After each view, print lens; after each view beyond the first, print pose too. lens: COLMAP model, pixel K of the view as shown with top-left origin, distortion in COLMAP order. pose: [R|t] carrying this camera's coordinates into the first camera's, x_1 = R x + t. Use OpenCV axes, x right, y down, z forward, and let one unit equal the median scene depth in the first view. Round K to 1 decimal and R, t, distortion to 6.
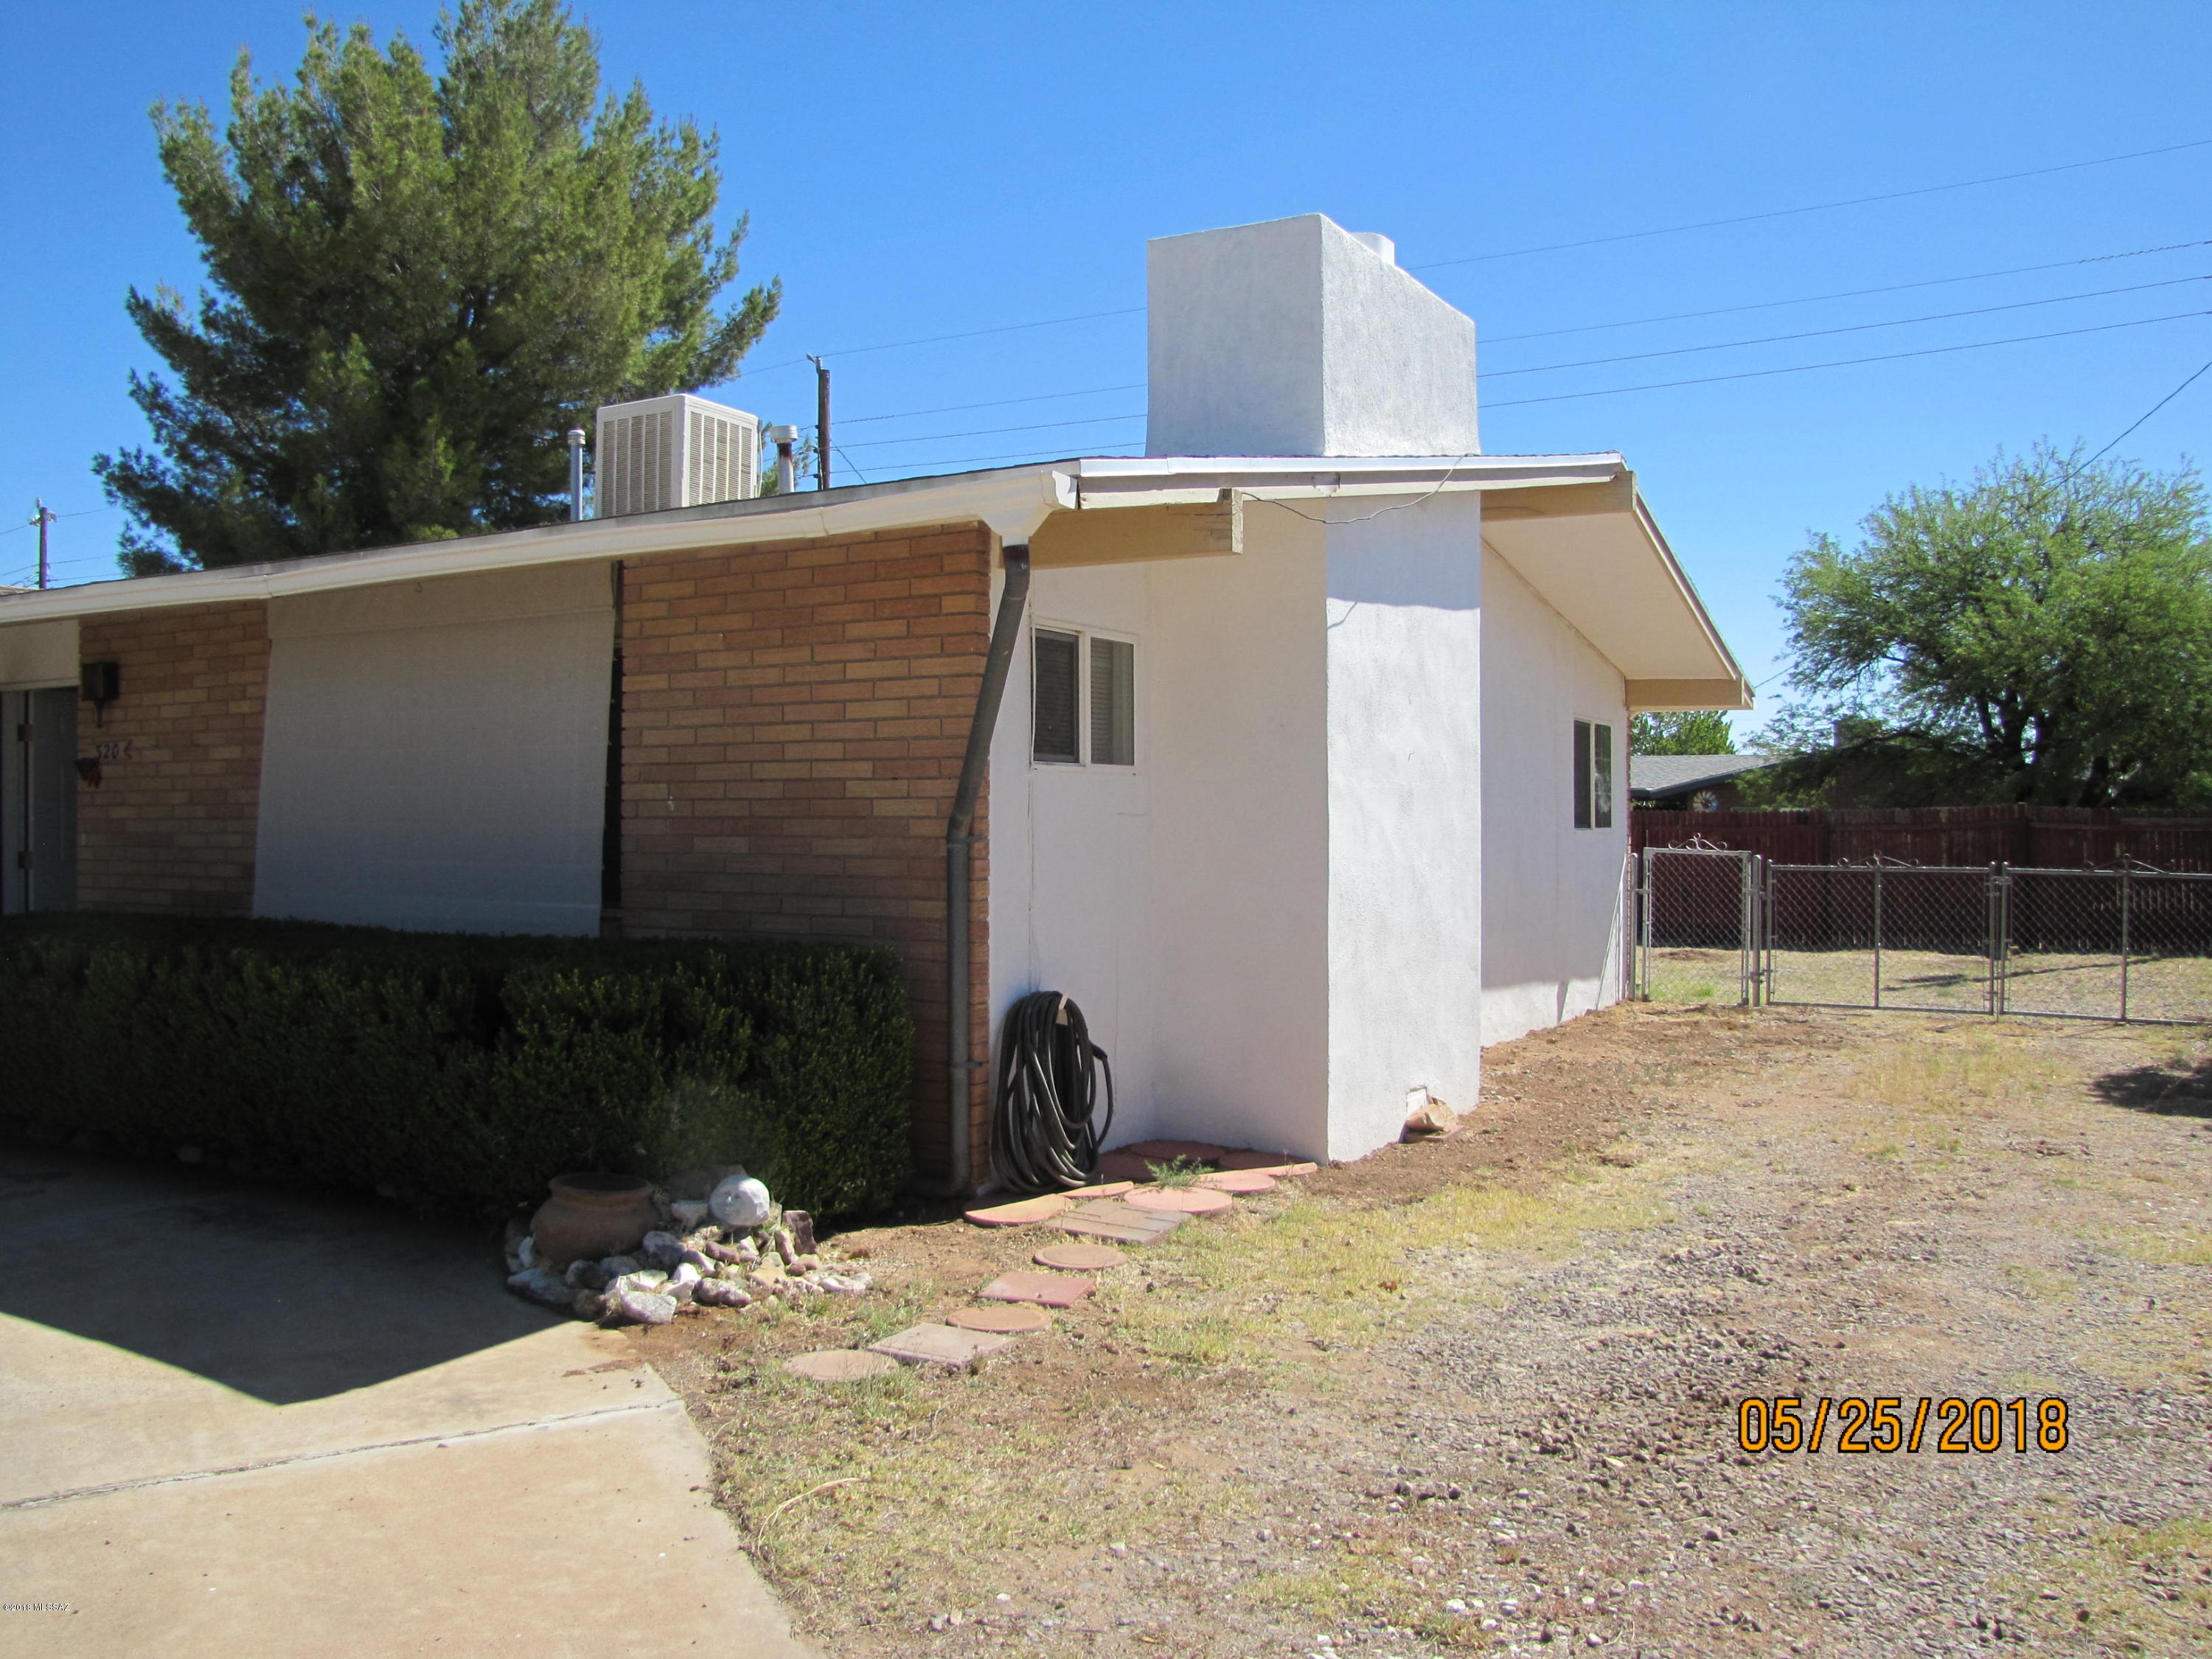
lens RADIAL K [[1892.8, 0, 1106.0], [0, 1892.8, 829.5], [0, 0, 1]] dist [-0.164014, 0.154825]
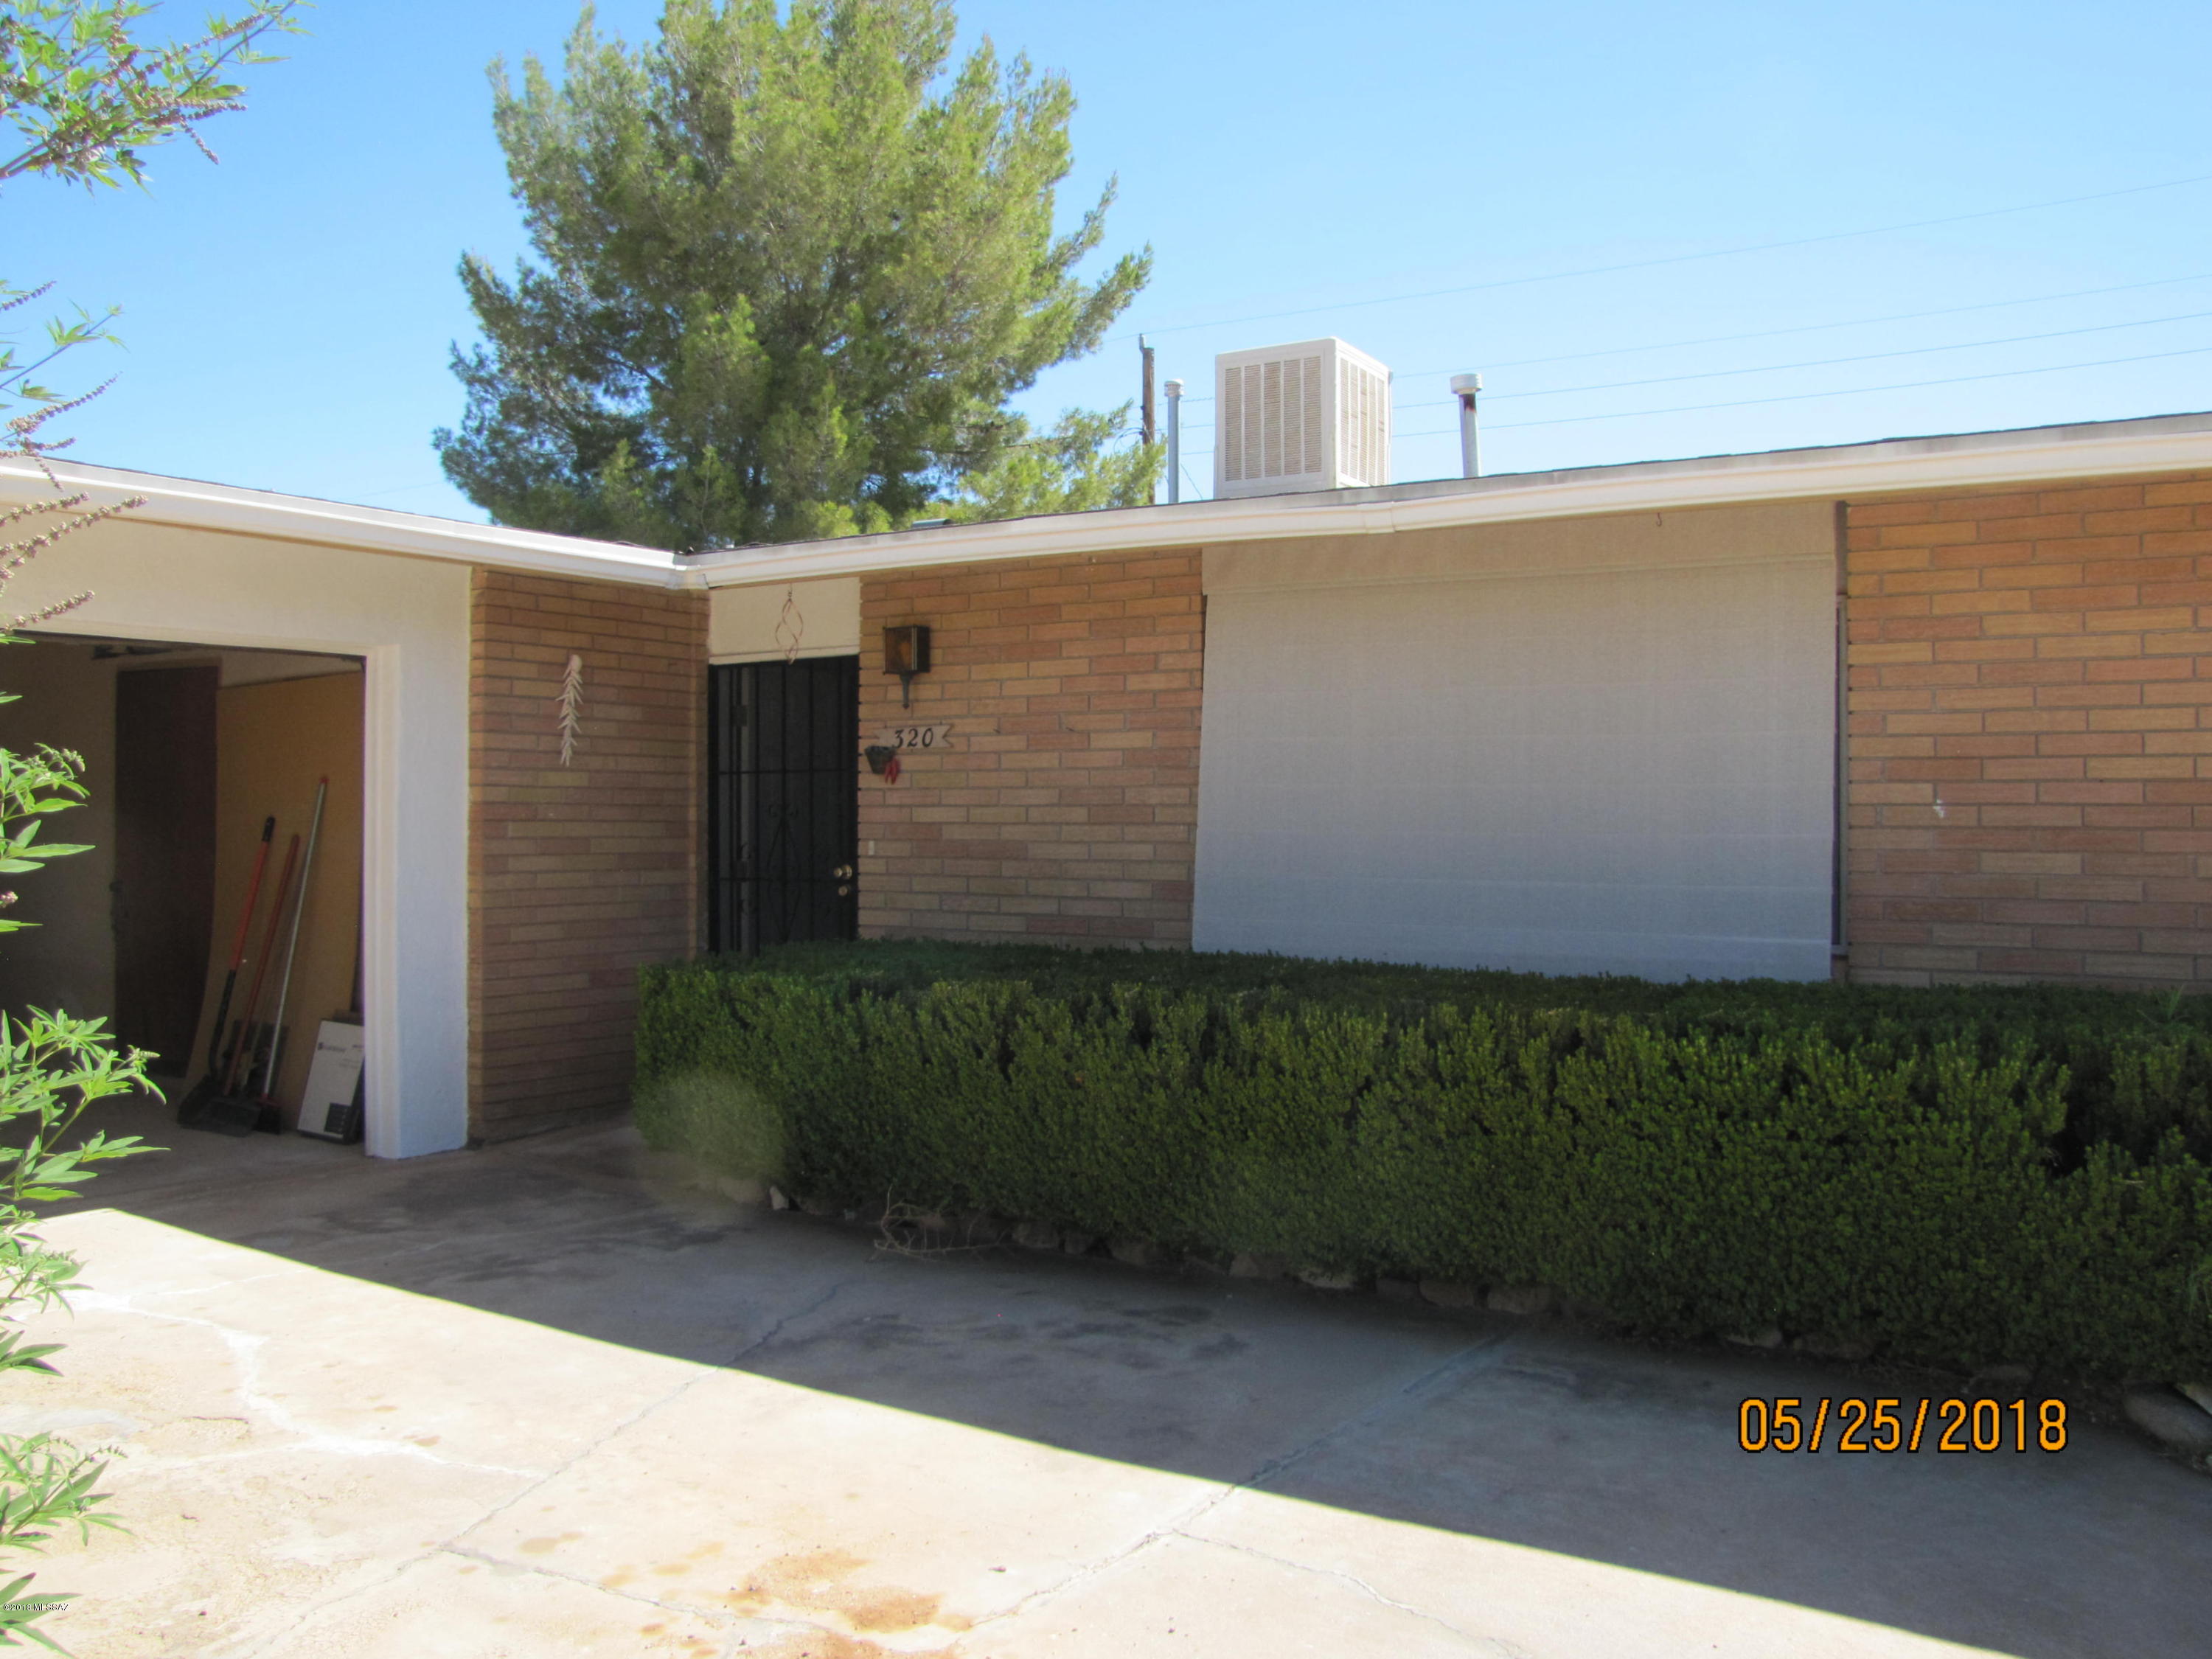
lens RADIAL K [[1892.8, 0, 1106.0], [0, 1892.8, 829.5], [0, 0, 1]] dist [-0.164014, 0.154825]
pose [[0.998998, 0.006171, -0.044319, -0.180852], [-0.006268, 0.999978, -0.002057, -0.000598], [0.044306, 0.002333, 0.999015, 0.074994]]
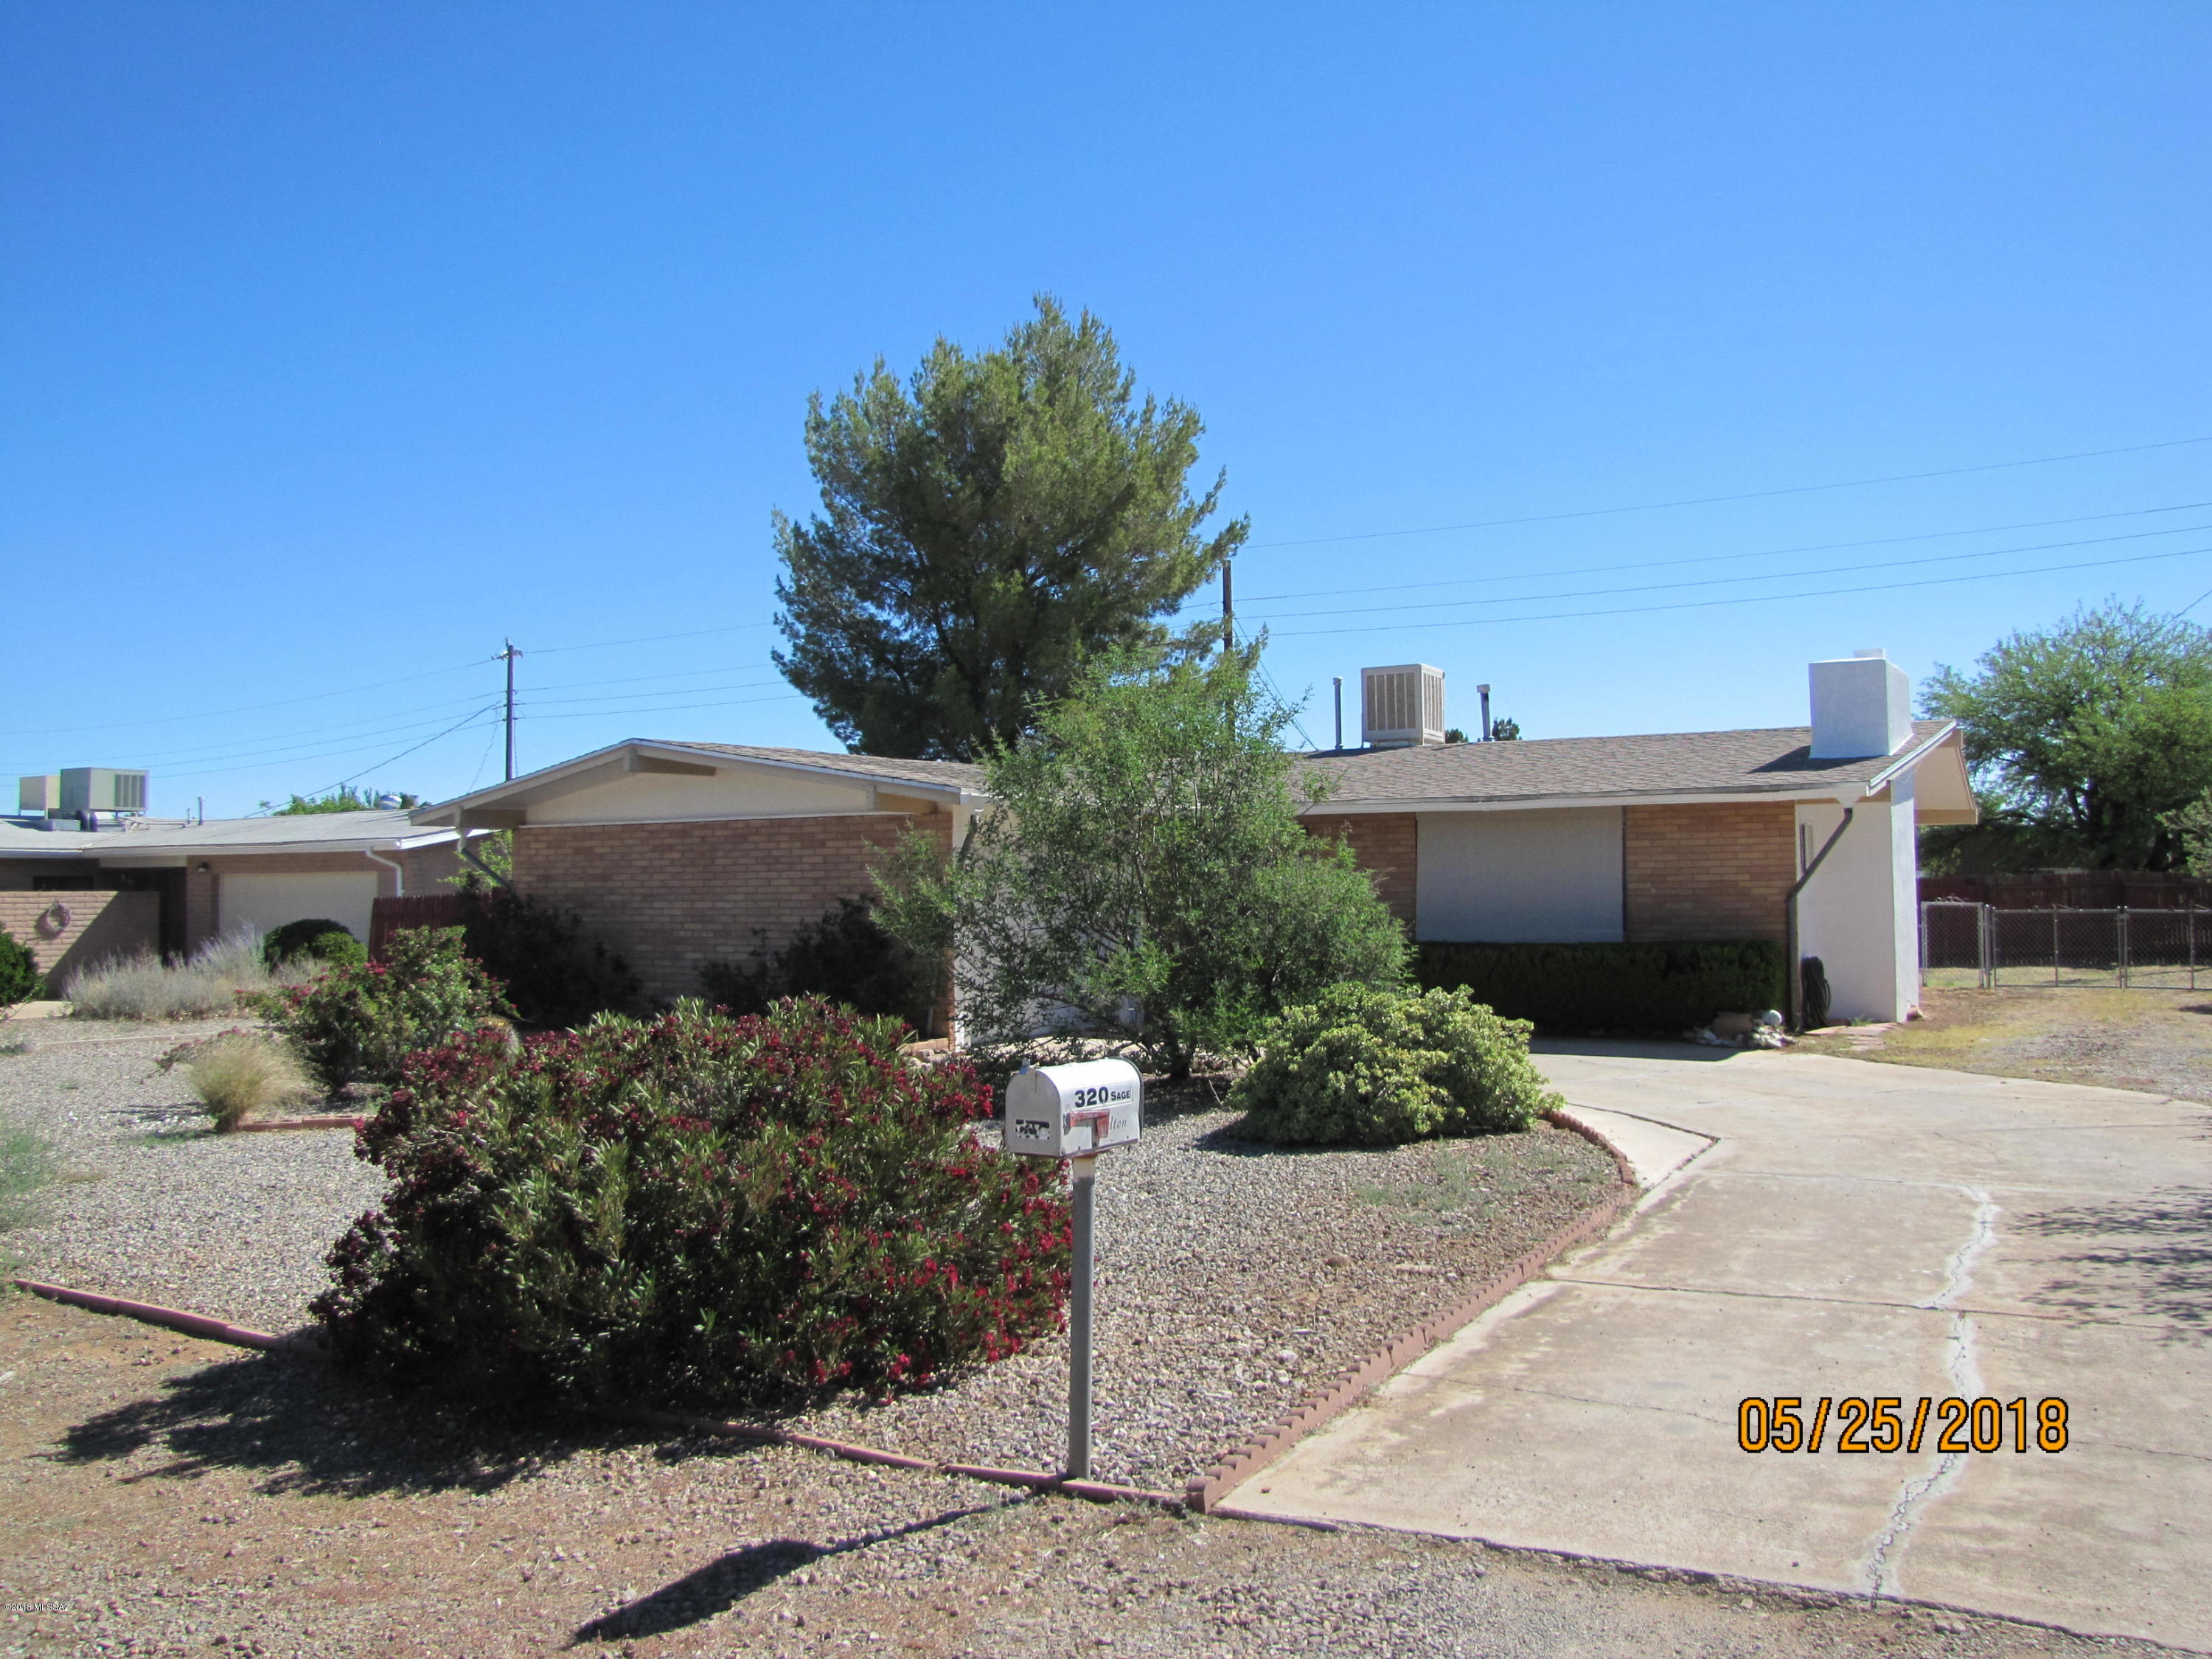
lens RADIAL K [[1948.1, 0, 1174.0], [0, 1948.1, 814.1], [0, 0, 1]] dist [-0.133131, 0.167742]
pose [[0.999515, -0.013312, 0.028167, -0.324451], [0.014465, 0.999048, -0.041154, -0.006284], [-0.027593, 0.041542, 0.998756, -0.556645]]
